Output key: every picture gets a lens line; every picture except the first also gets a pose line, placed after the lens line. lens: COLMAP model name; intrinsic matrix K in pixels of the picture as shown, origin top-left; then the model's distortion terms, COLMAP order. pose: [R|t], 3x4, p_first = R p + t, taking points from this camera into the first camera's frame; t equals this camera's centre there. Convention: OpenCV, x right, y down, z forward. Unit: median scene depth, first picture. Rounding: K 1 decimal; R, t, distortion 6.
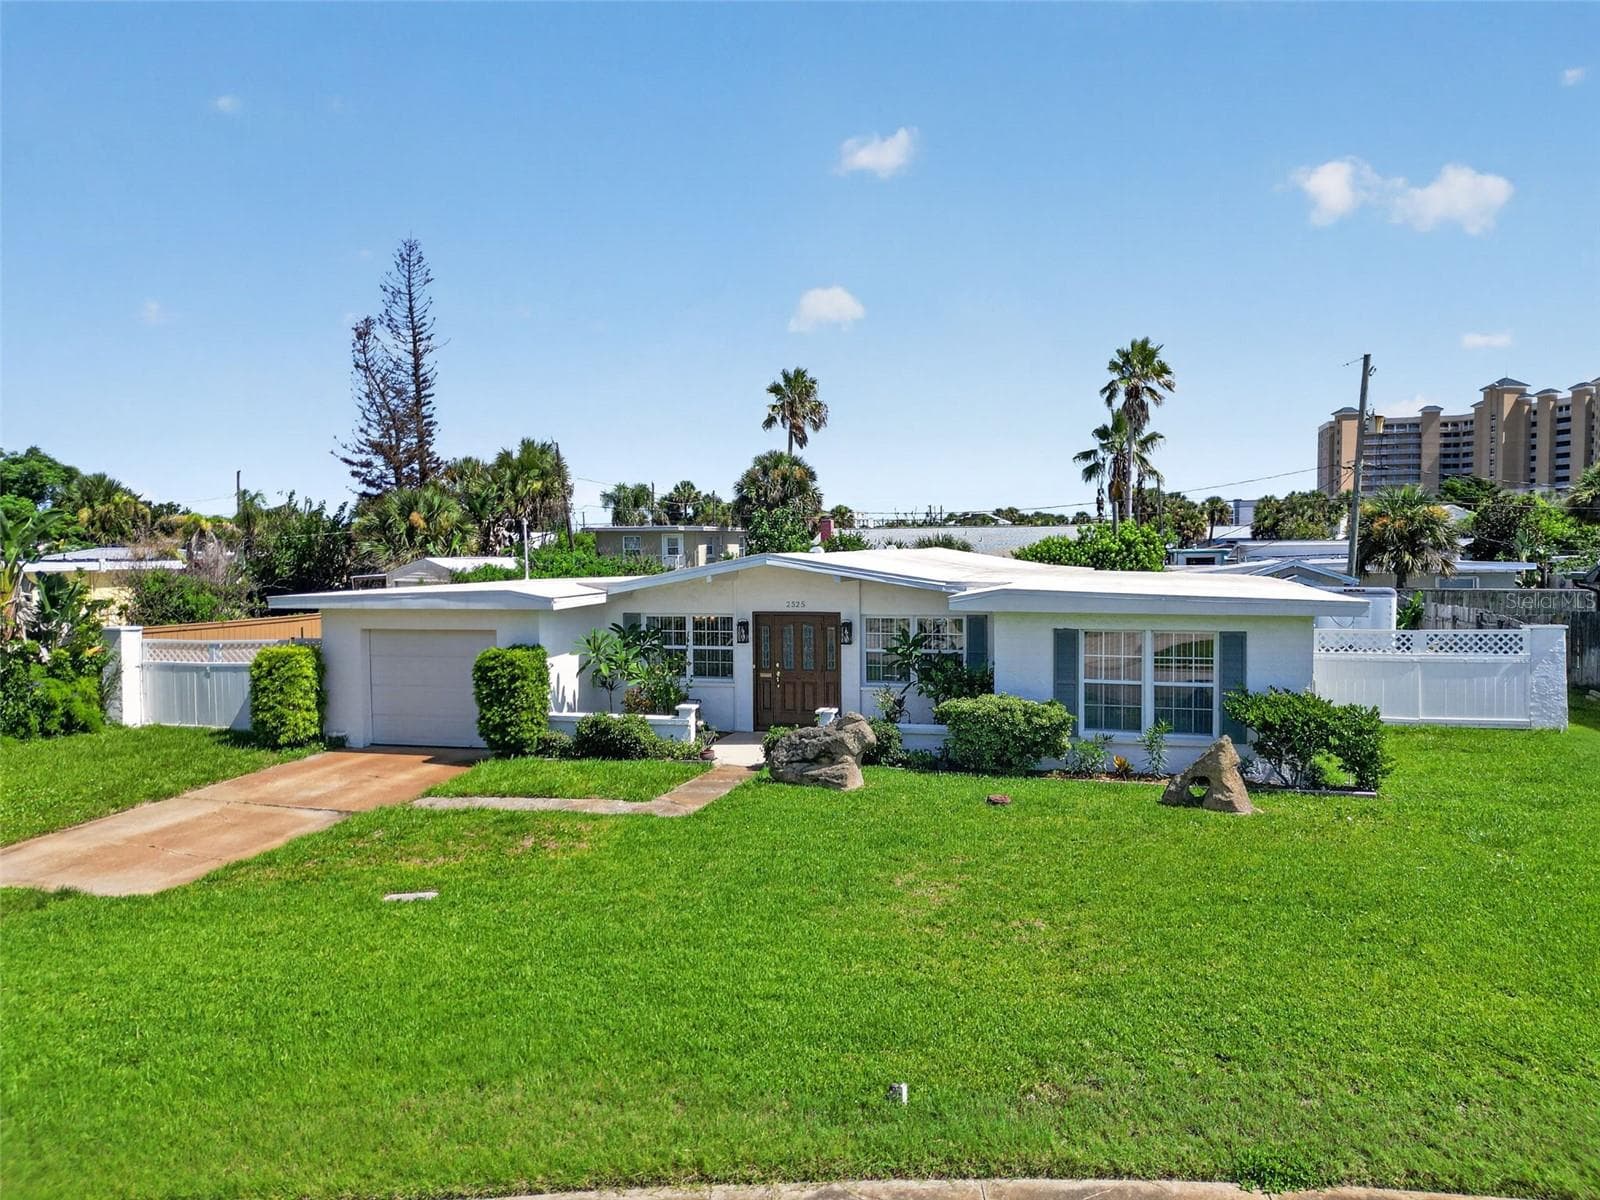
lens RADIAL K [[1105.3, 0, 814.9], [0, 1105.3, 610.0], [0, 0, 1]] dist [0.059628, -0.049548]
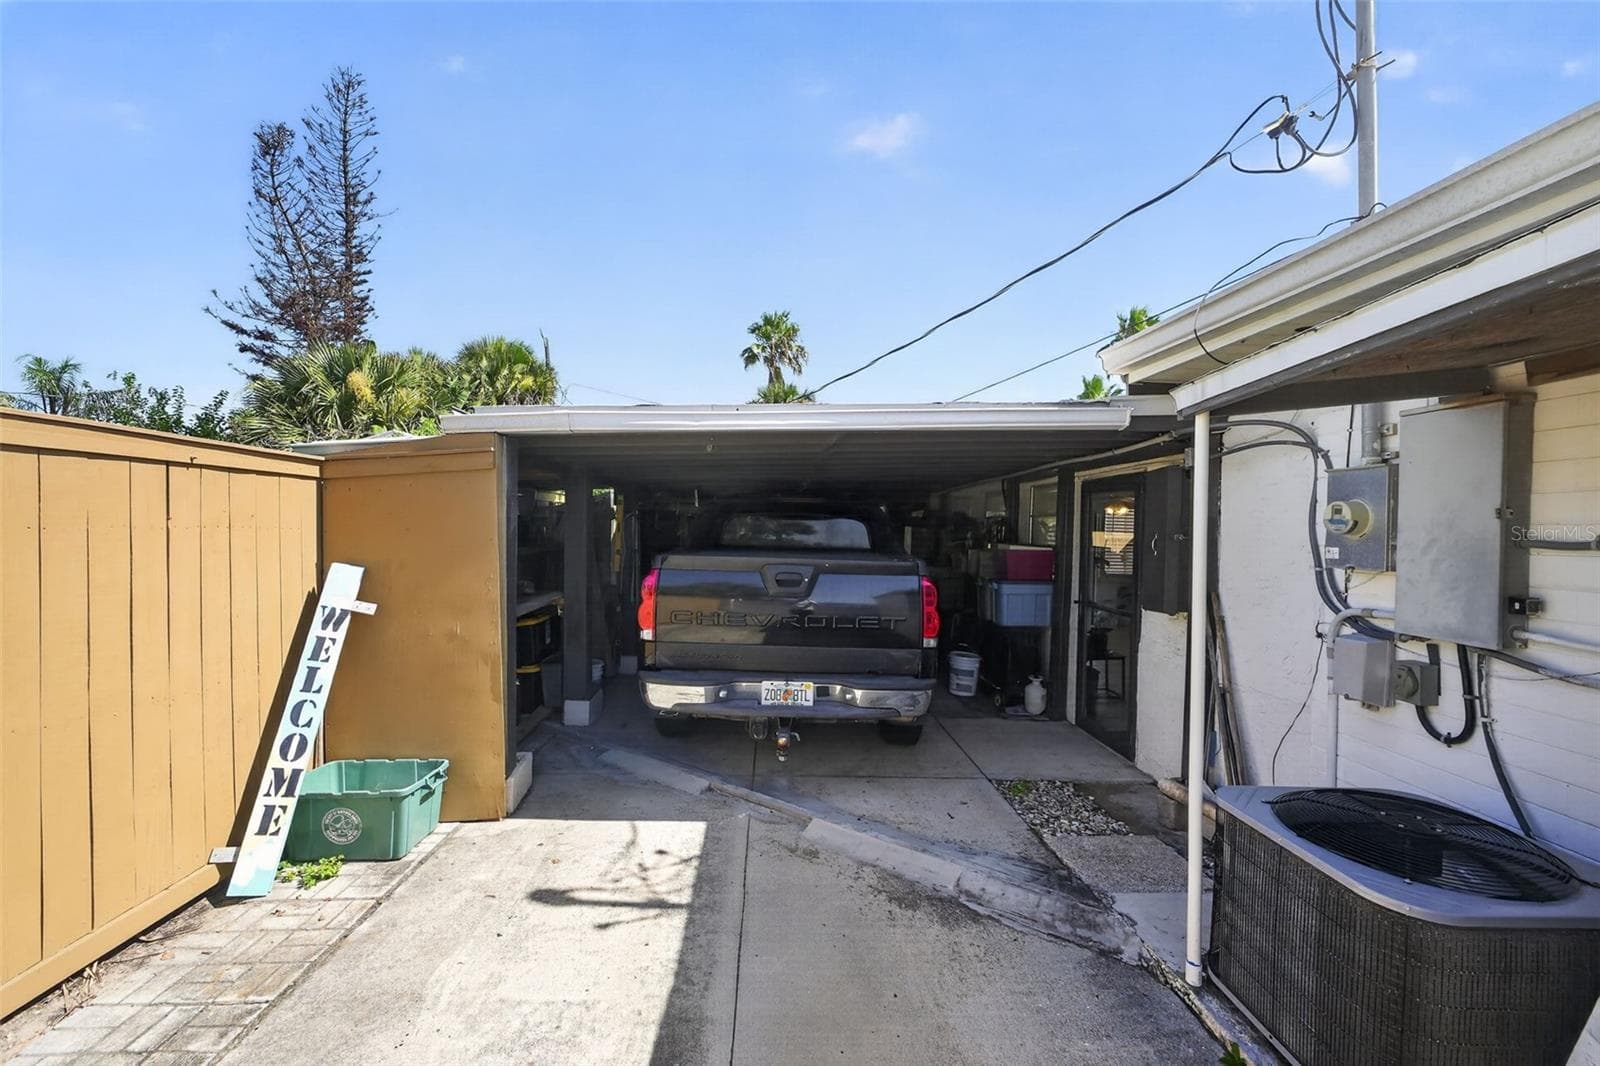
lens RADIAL K [[665.9, 0, 805.5], [0, 665.9, 530.7], [0, 0, 1]] dist [-0.022953, 0.006110]
pose [[0.950907, 0.031351, 0.307883, -0.506809], [-0.016097, 0.998519, -0.051959, 0.020726], [-0.309057, 0.044452, 0.950004, 1.277551]]
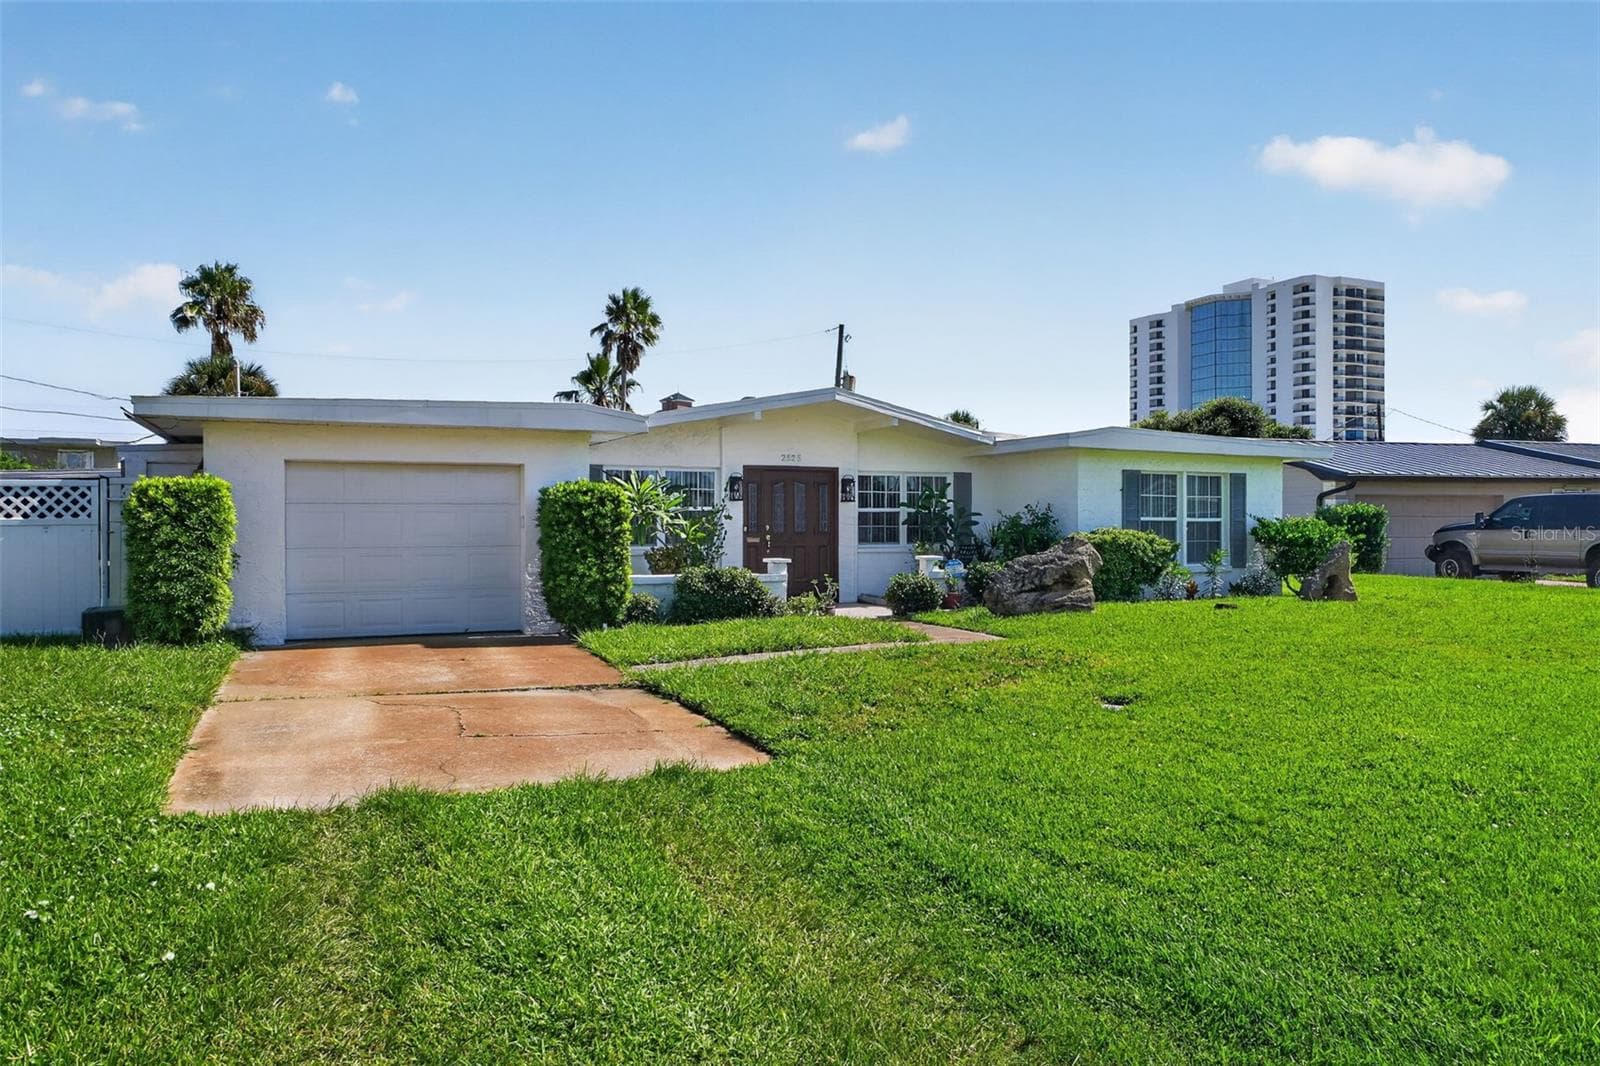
lens RADIAL K [[1074.4, 0, 813.0], [0, 1074.4, 524.7], [0, 0, 1]] dist [-0.009809, 0.006550]
pose [[0.766948, 0.010927, 0.641616, -0.566075], [0.030417, 0.998112, -0.053356, 0.096666], [-0.640988, 0.060437, 0.765168, 0.329678]]
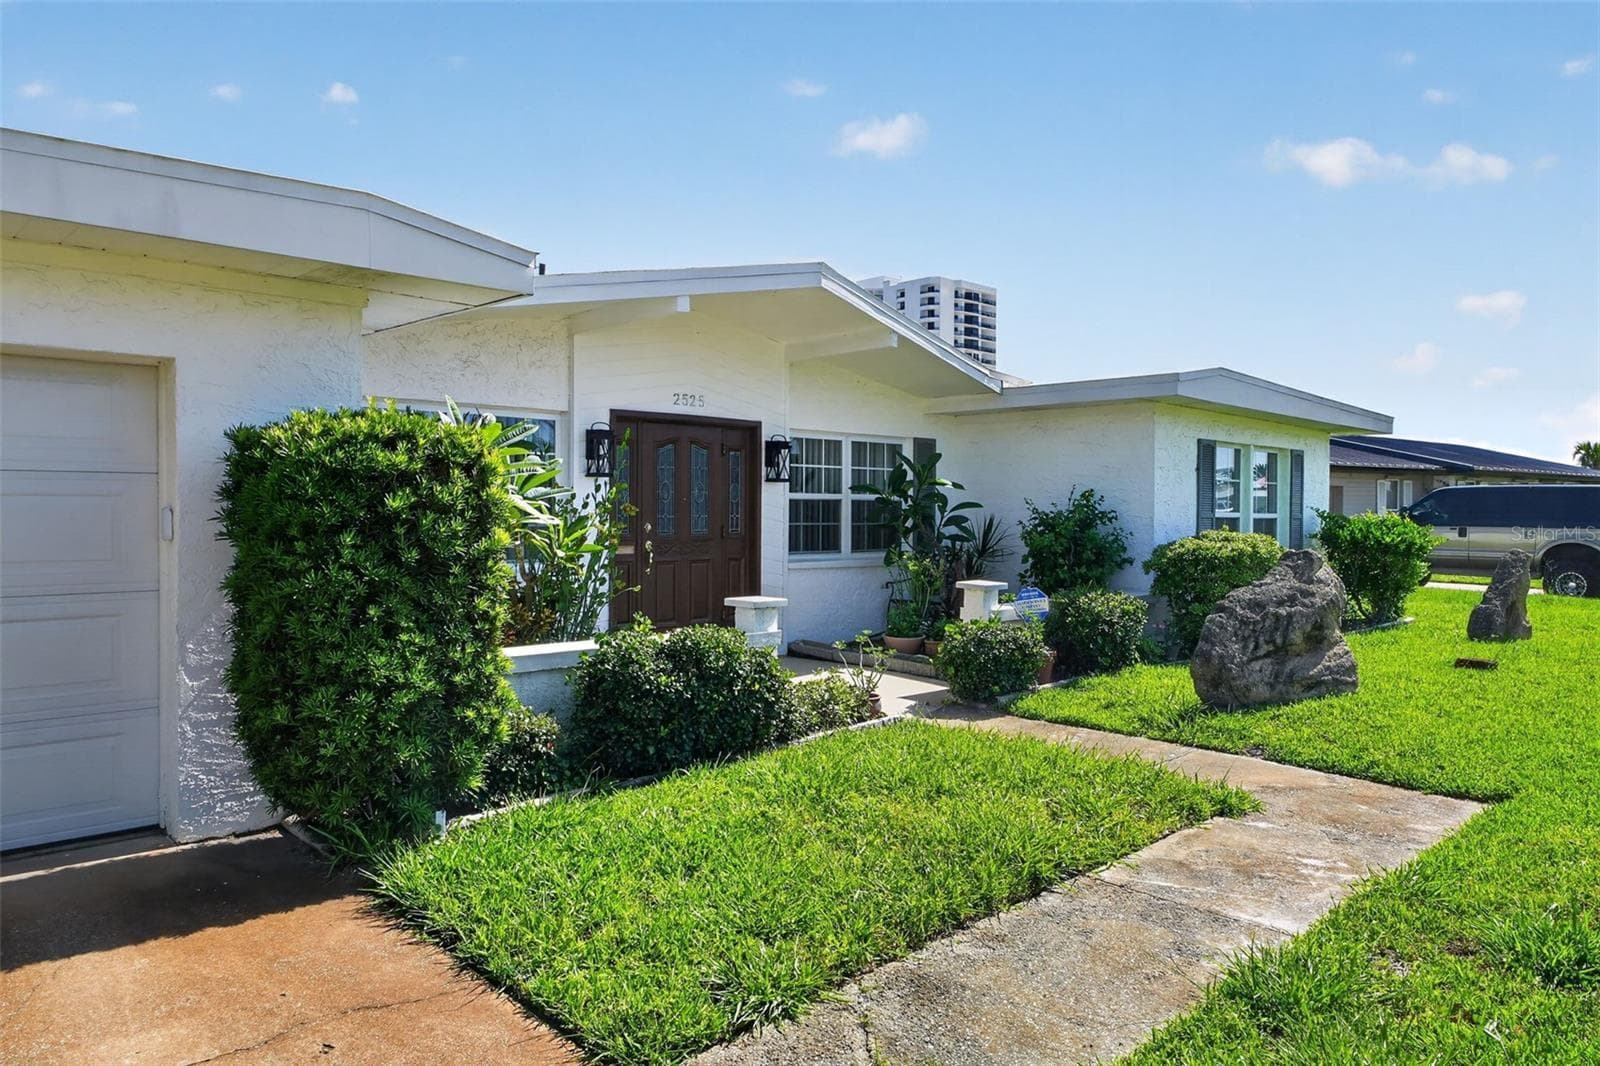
lens RADIAL K [[1074.4, 0, 803.3], [0, 1074.4, 530.0], [0, 0, 1]] dist [-0.009809, 0.006550]
pose [[0.516286, -0.001694, 0.856415, -0.404305], [0.038376, 0.999039, -0.021158, 0.065282], [-0.855556, 0.043790, 0.515855, 0.719150]]
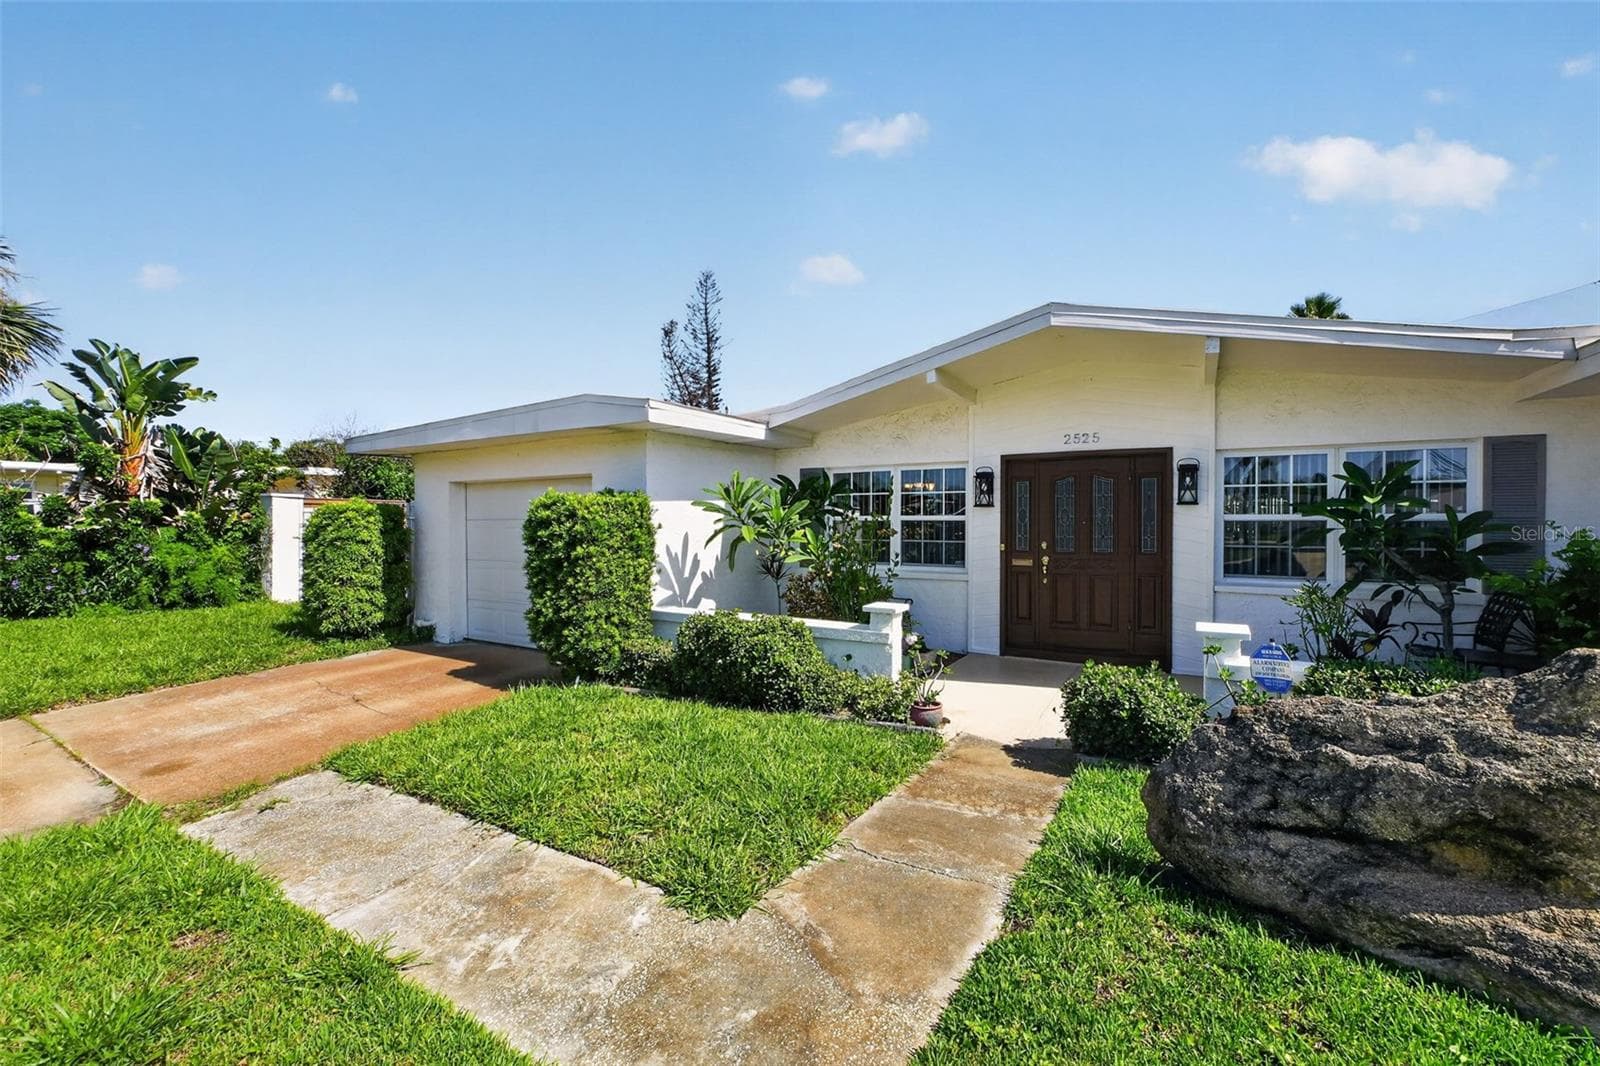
lens RADIAL K [[665.9, 0, 800.3], [0, 665.9, 527.6], [0, 0, 1]] dist [-0.022953, 0.006110]
pose [[0.964733, 0.011392, -0.262984, -0.067696], [-0.022531, 0.998970, -0.039379, 0.058849], [0.262264, 0.043916, 0.963996, 0.636352]]
